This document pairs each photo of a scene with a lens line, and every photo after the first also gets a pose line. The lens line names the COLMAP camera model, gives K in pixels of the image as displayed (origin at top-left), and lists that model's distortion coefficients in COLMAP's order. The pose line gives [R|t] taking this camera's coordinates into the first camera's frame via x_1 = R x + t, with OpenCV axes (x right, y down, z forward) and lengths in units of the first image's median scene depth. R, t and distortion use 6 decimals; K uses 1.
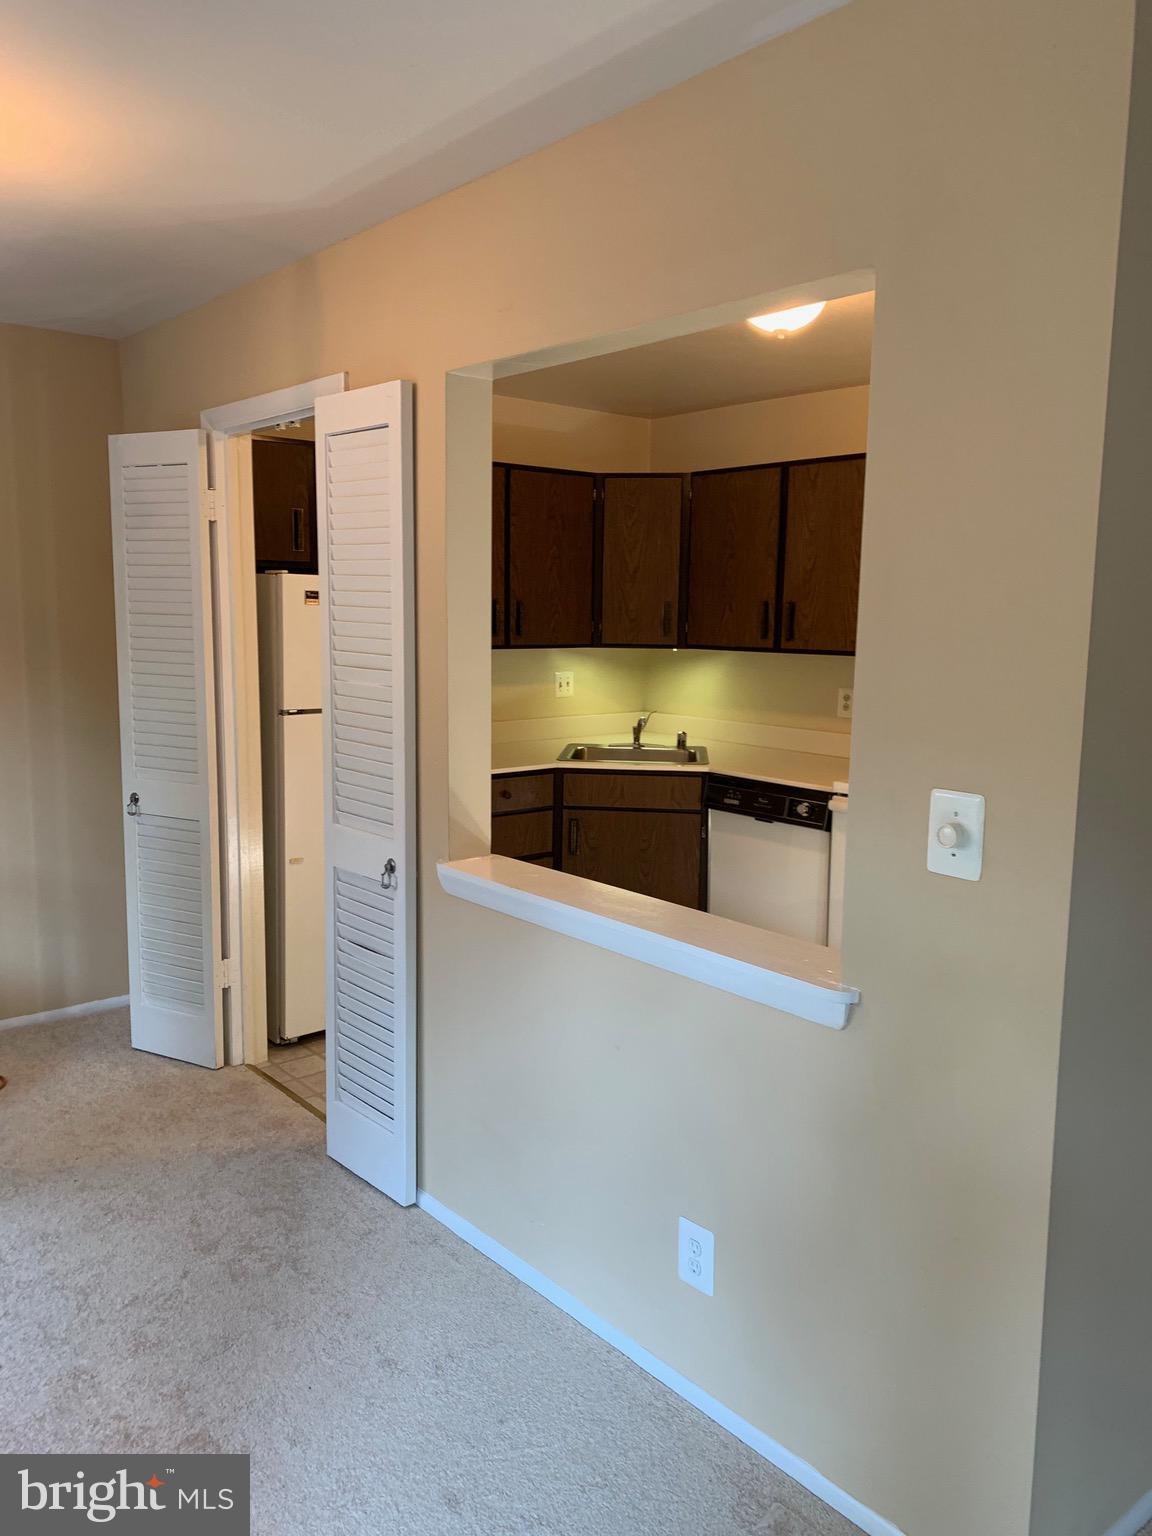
lens RADIAL K [[1168.4, 0, 569.6], [0, 1168.4, 777.6], [0, 0, 1]] dist [0.036765, -0.042757]
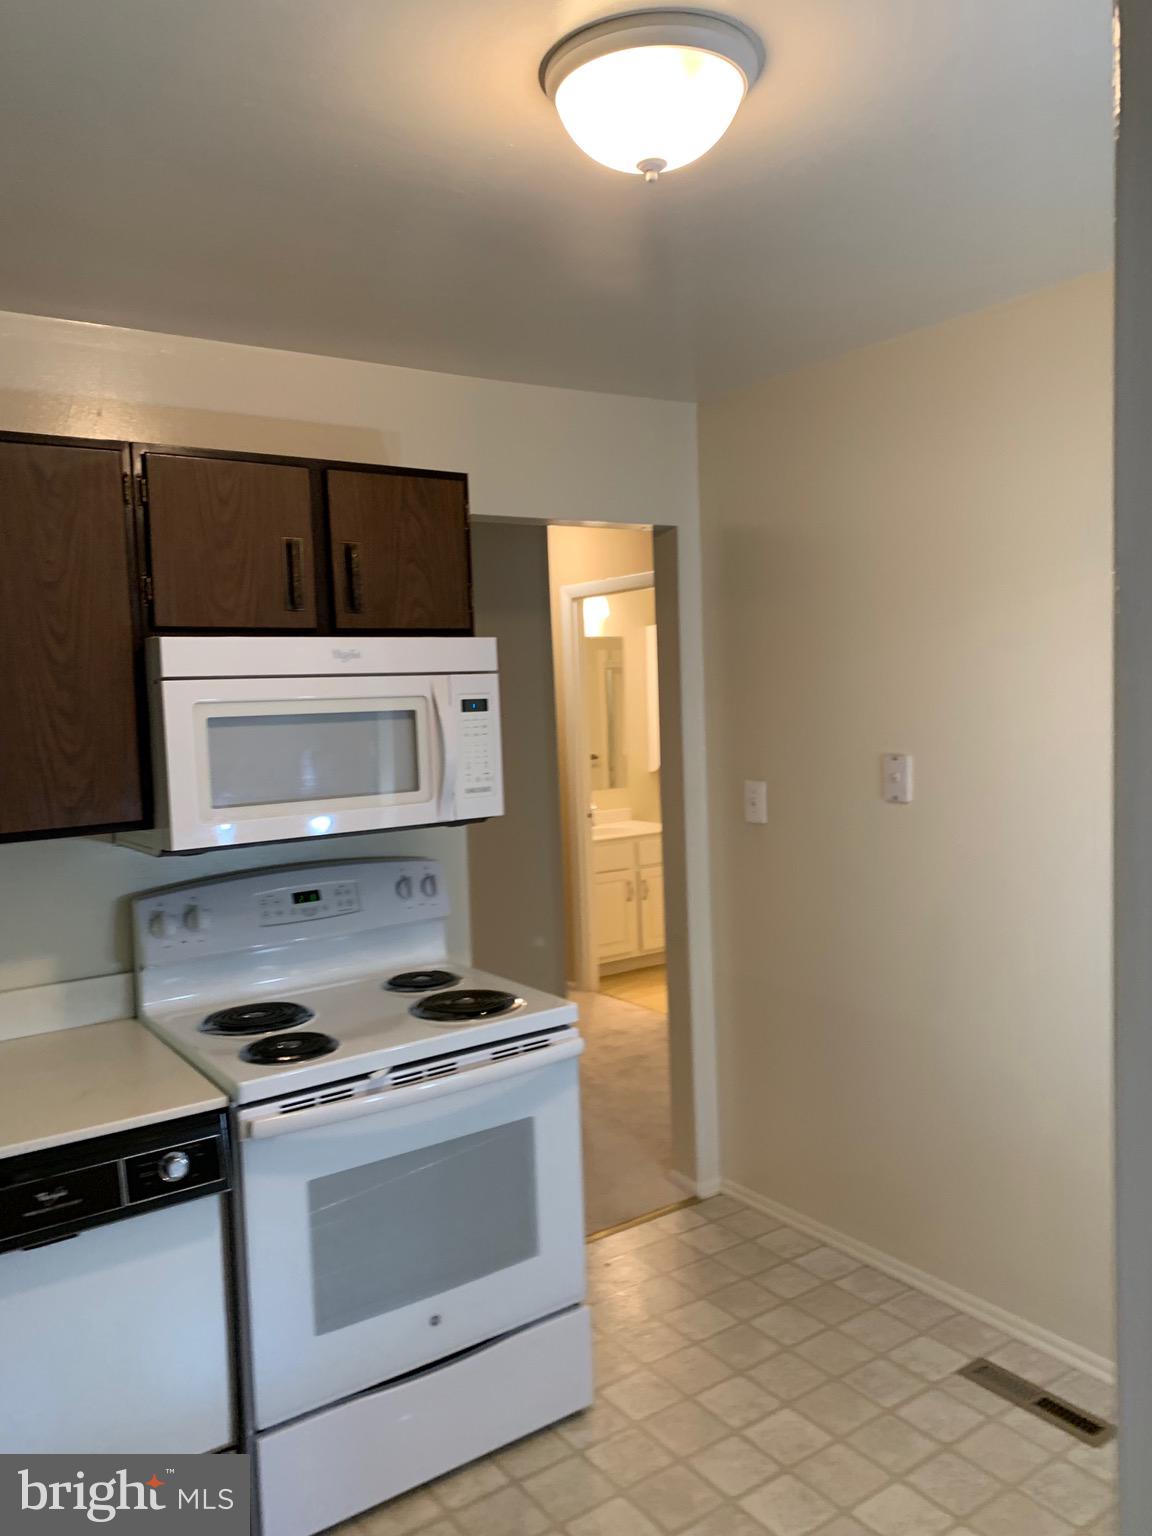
lens RADIAL K [[1168.4, 0, 563.2], [0, 1168.4, 768.4], [0, 0, 1]] dist [0.036765, -0.042757]
pose [[0.072640, -0.078152, 0.994292, -0.222732], [0.176986, 0.982113, 0.064264, -0.120526], [-0.981529, 0.171308, 0.085173, 0.705529]]
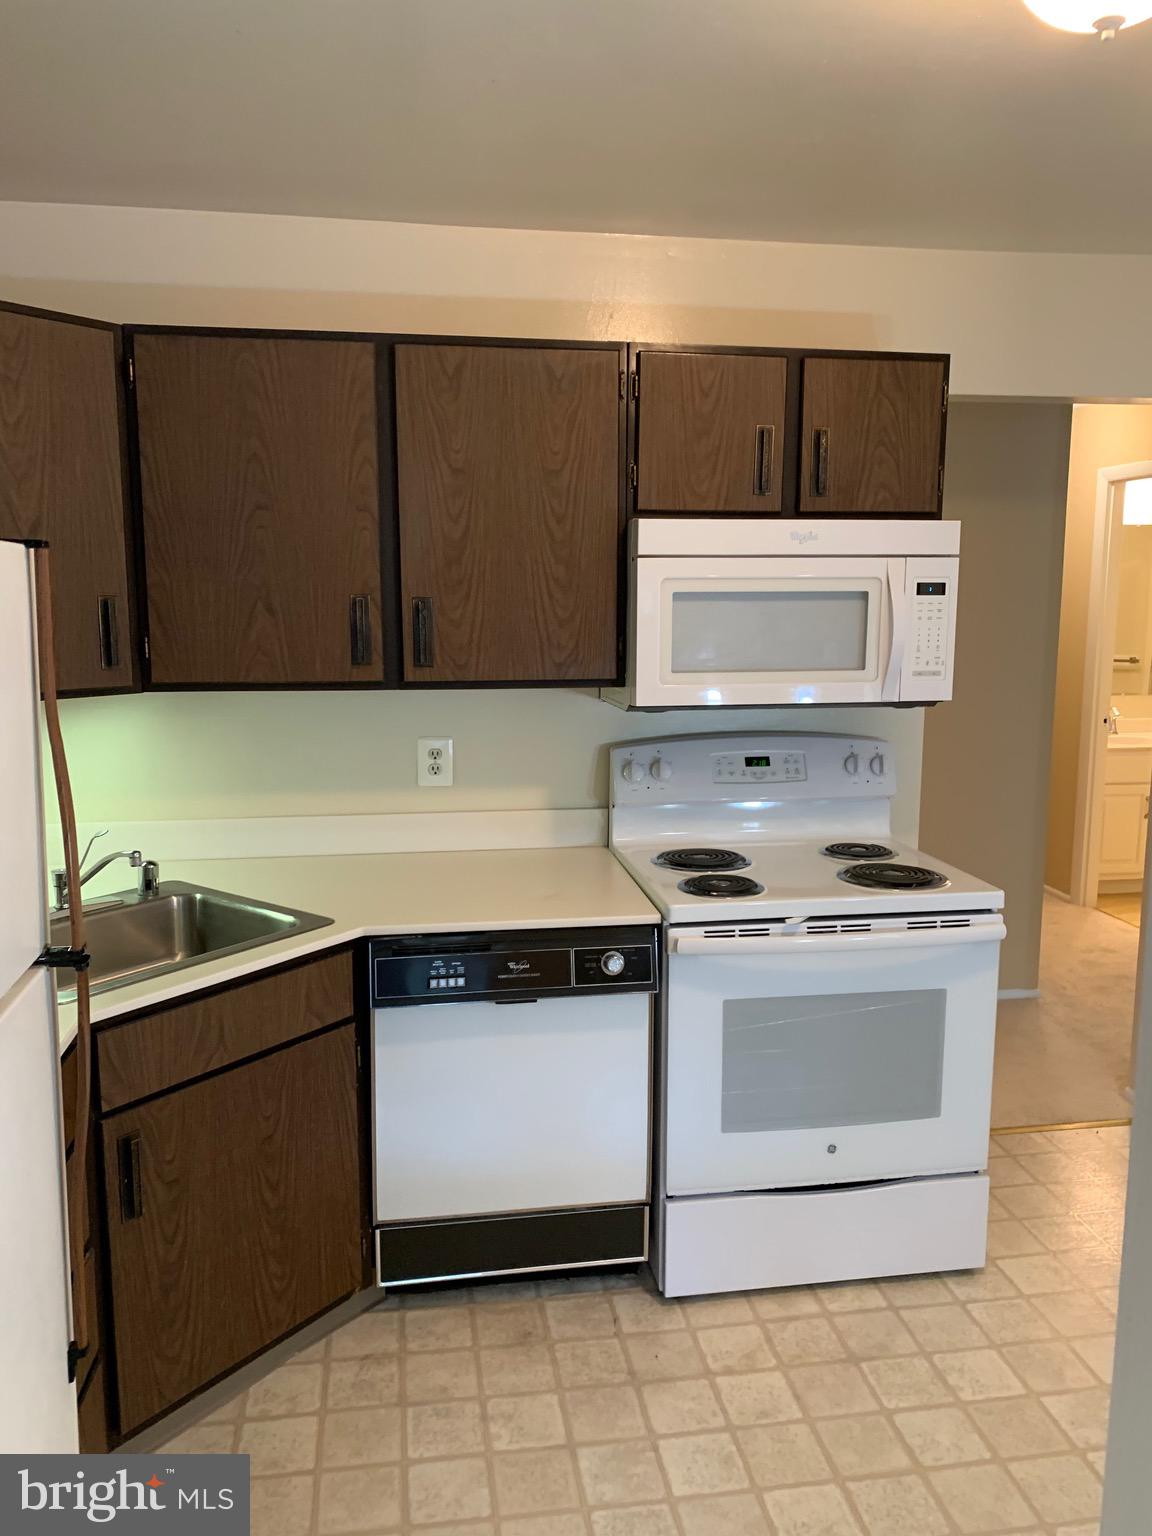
lens RADIAL K [[1168.4, 0, 563.2], [0, 1168.4, 778.4], [0, 0, 1]] dist [0.036765, -0.042757]
pose [[0.499810, -0.146495, 0.853656, -0.256477], [0.128538, 0.987224, 0.094159, -0.107600], [-0.856544, 0.062666, 0.512255, 0.656522]]
